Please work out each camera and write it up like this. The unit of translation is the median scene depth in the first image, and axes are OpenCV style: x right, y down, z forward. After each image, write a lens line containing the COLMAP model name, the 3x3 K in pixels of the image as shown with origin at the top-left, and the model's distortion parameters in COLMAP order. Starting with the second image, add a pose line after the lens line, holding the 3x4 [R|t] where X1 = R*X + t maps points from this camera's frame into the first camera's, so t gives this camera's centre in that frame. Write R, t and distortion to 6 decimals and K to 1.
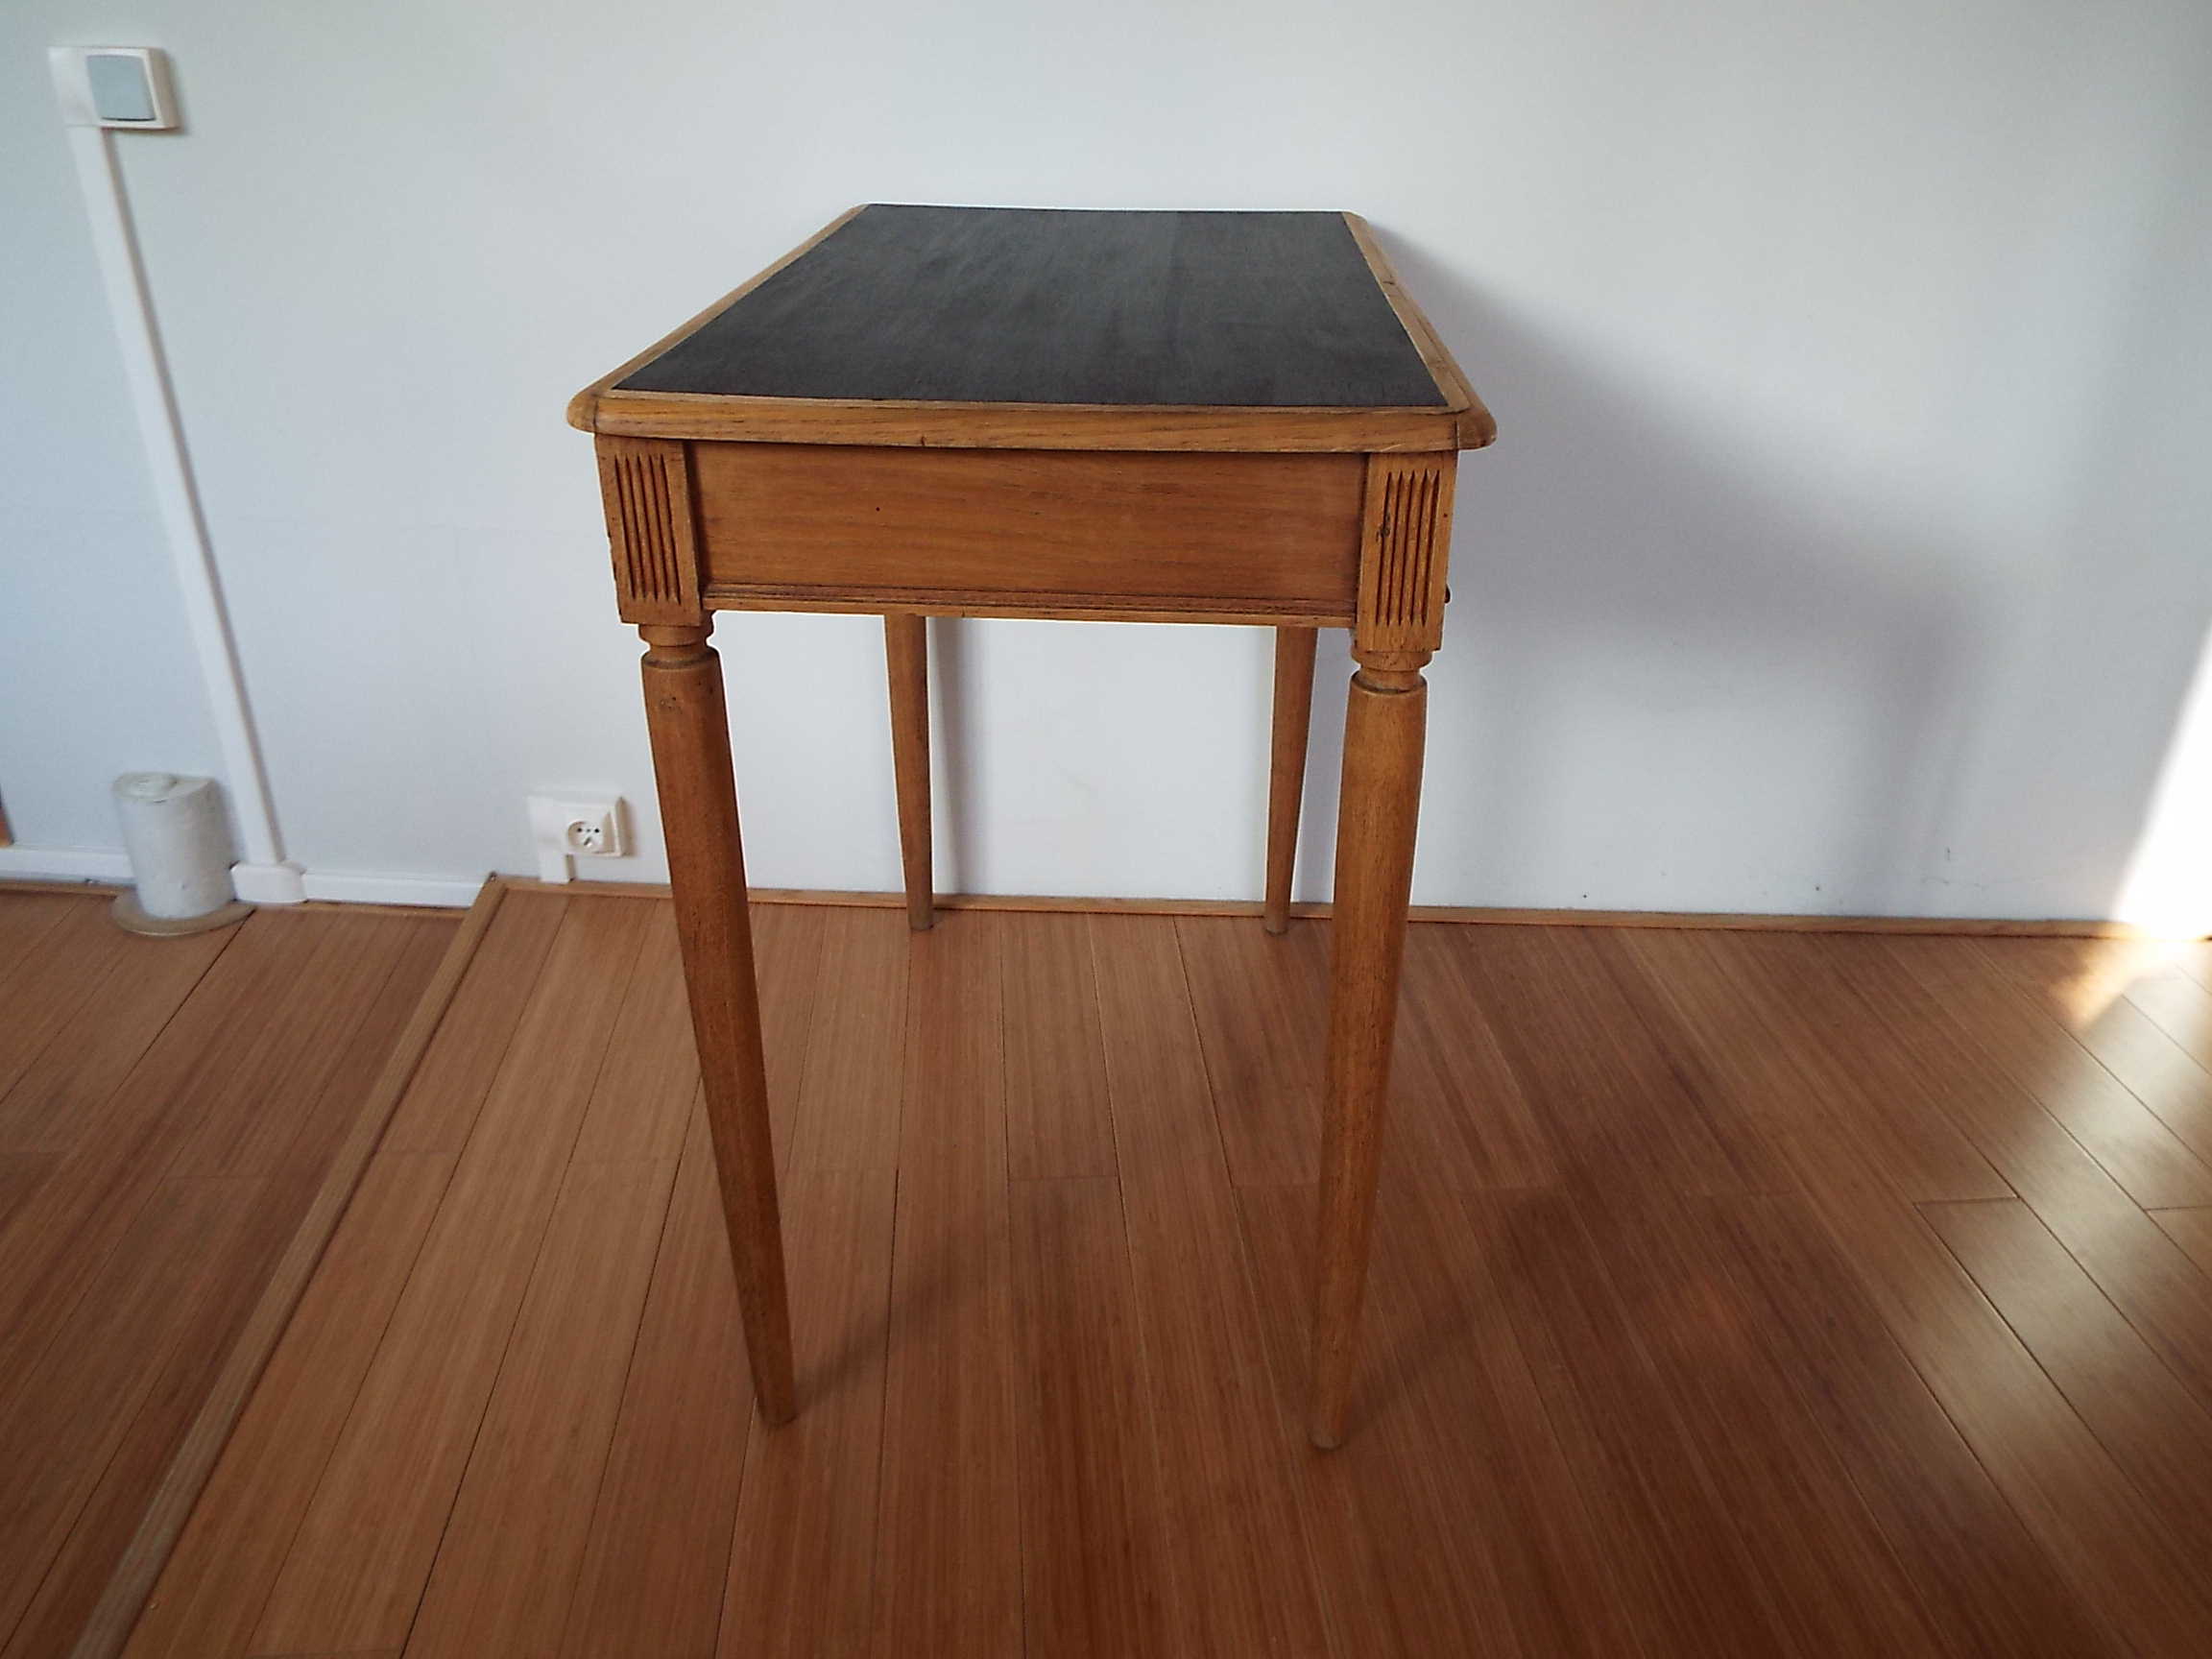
lens RADIAL K [[1664.7, 0, 1118.1], [0, 1664.7, 833.0], [0, 0, 1]] dist [0.007846, 0.022458]
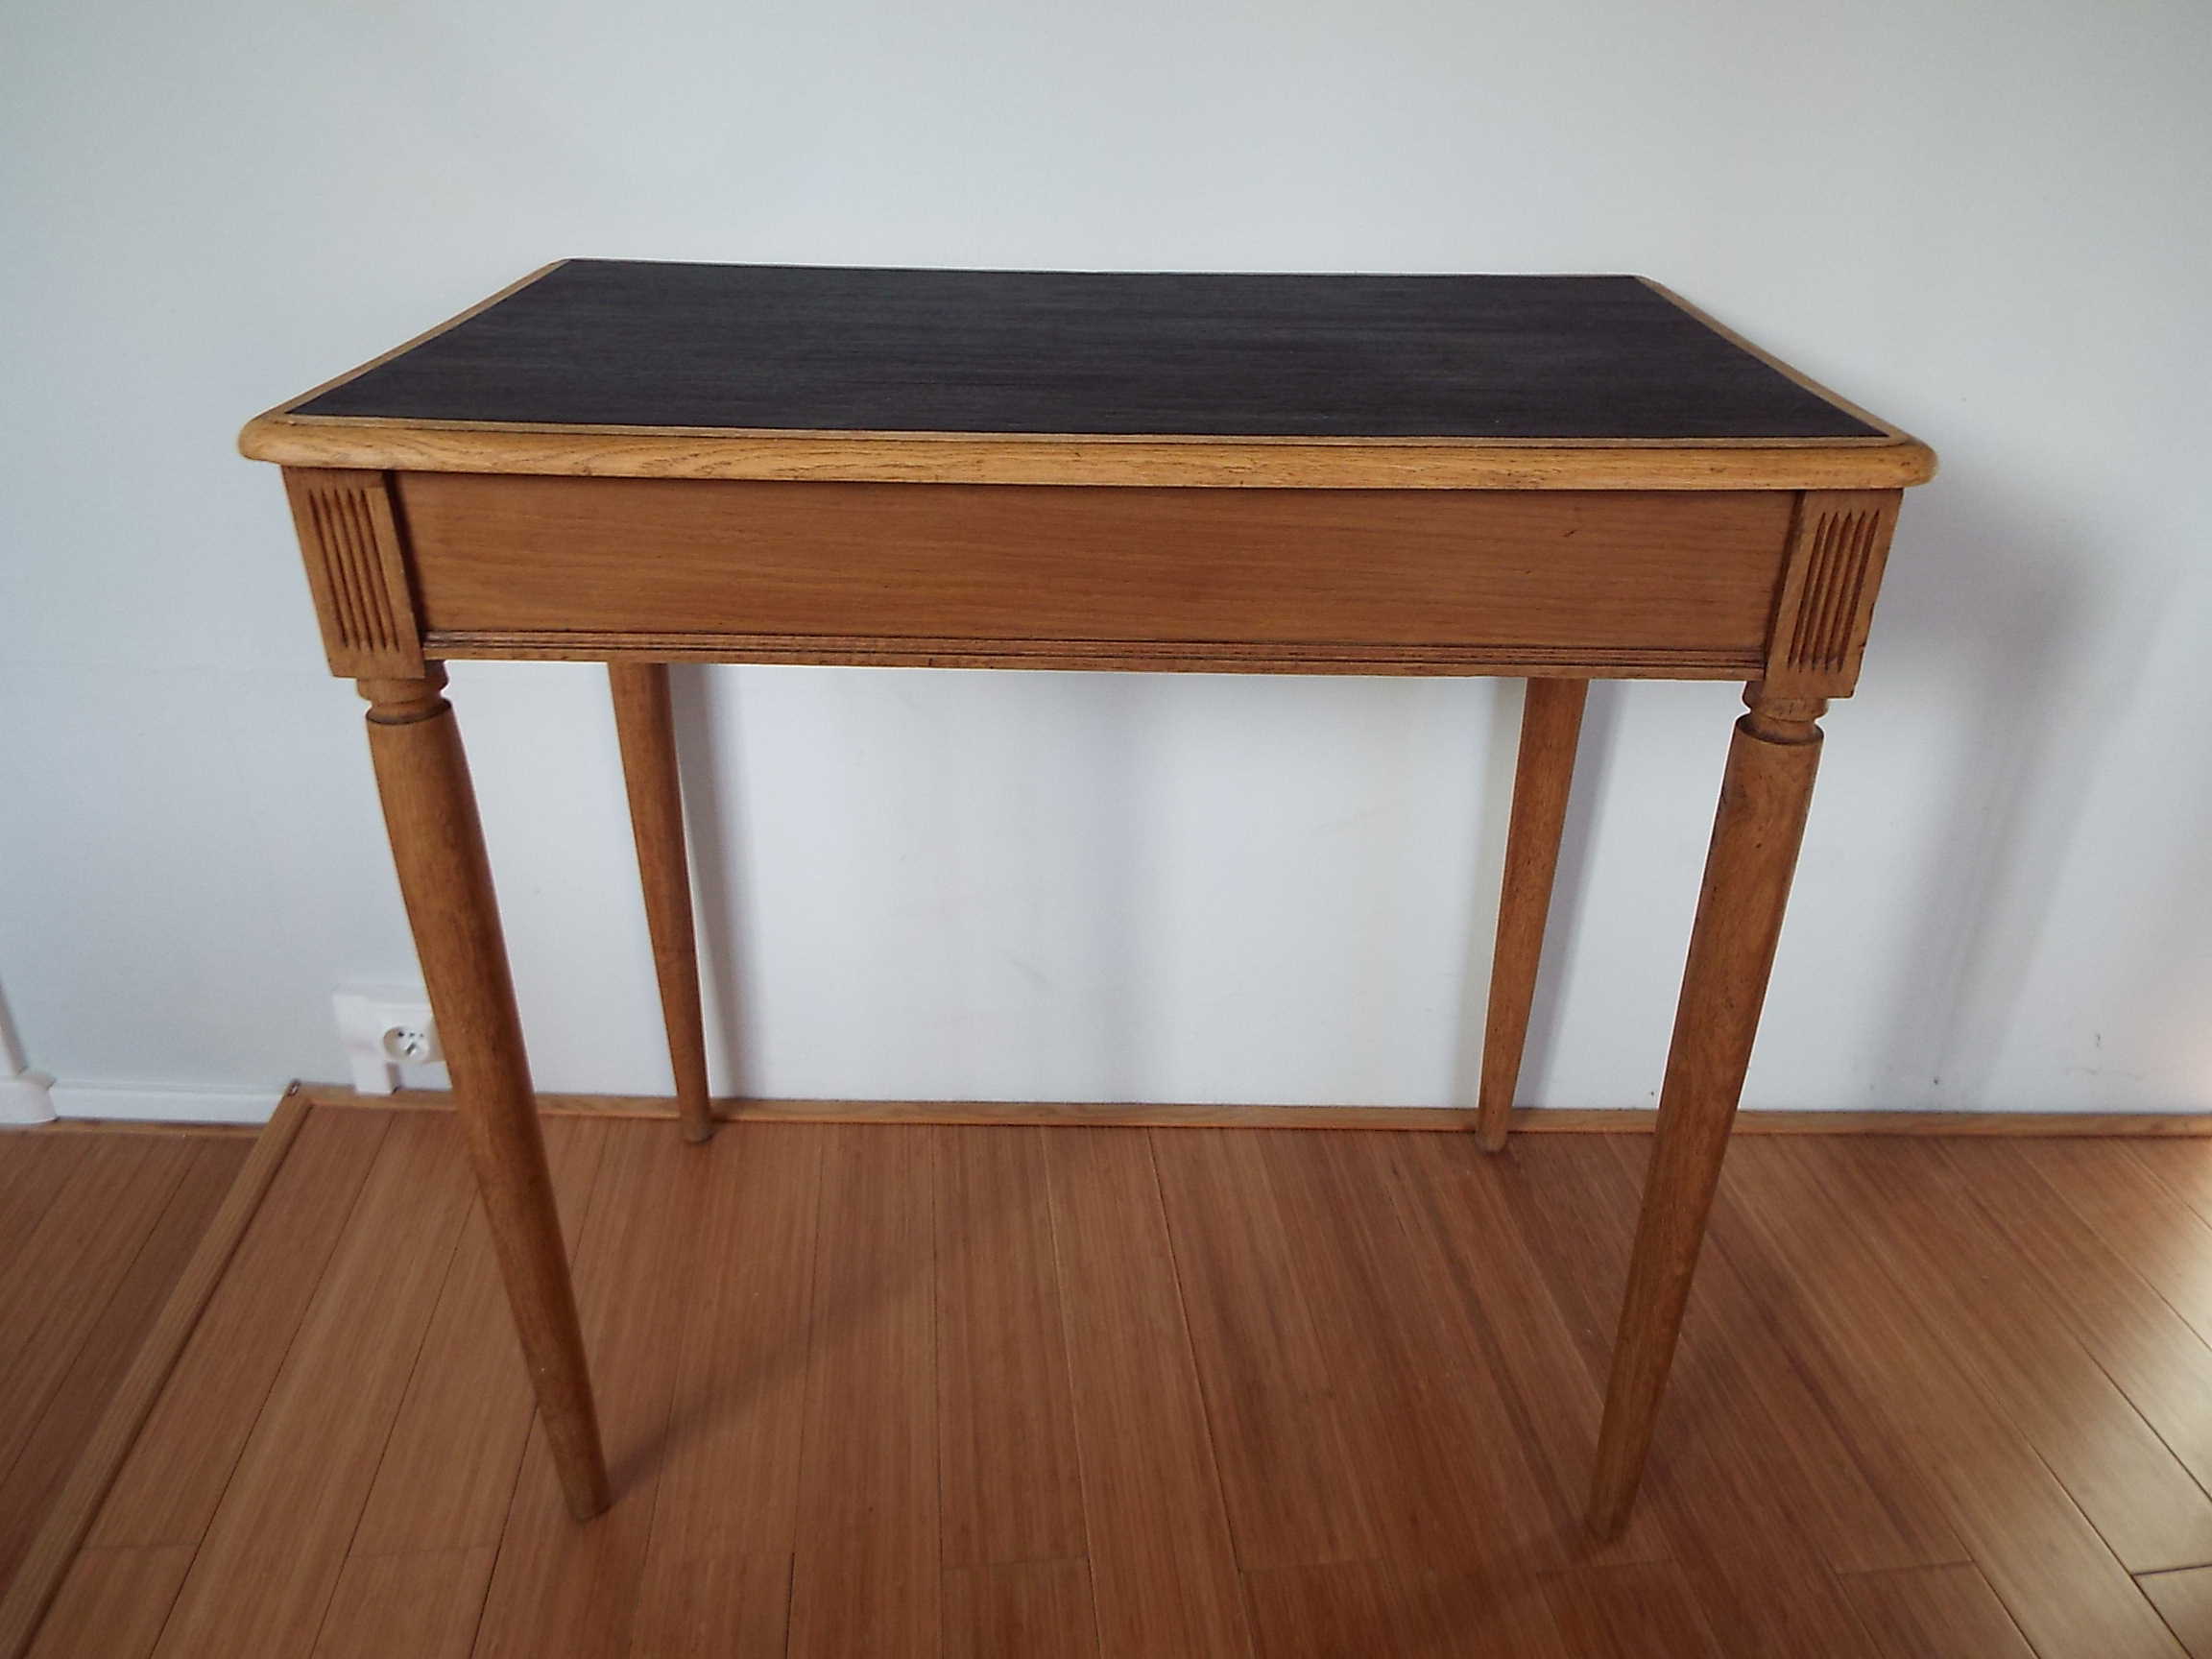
lens RADIAL K [[1664.7, 0, 1113.3], [0, 1664.7, 831.0], [0, 0, 1]] dist [0.007846, 0.022458]
pose [[0.999591, -0.010501, 0.026584, -0.004190], [0.010297, 0.999917, 0.007798, -0.114226], [-0.026664, -0.007521, 0.999616, 0.222149]]
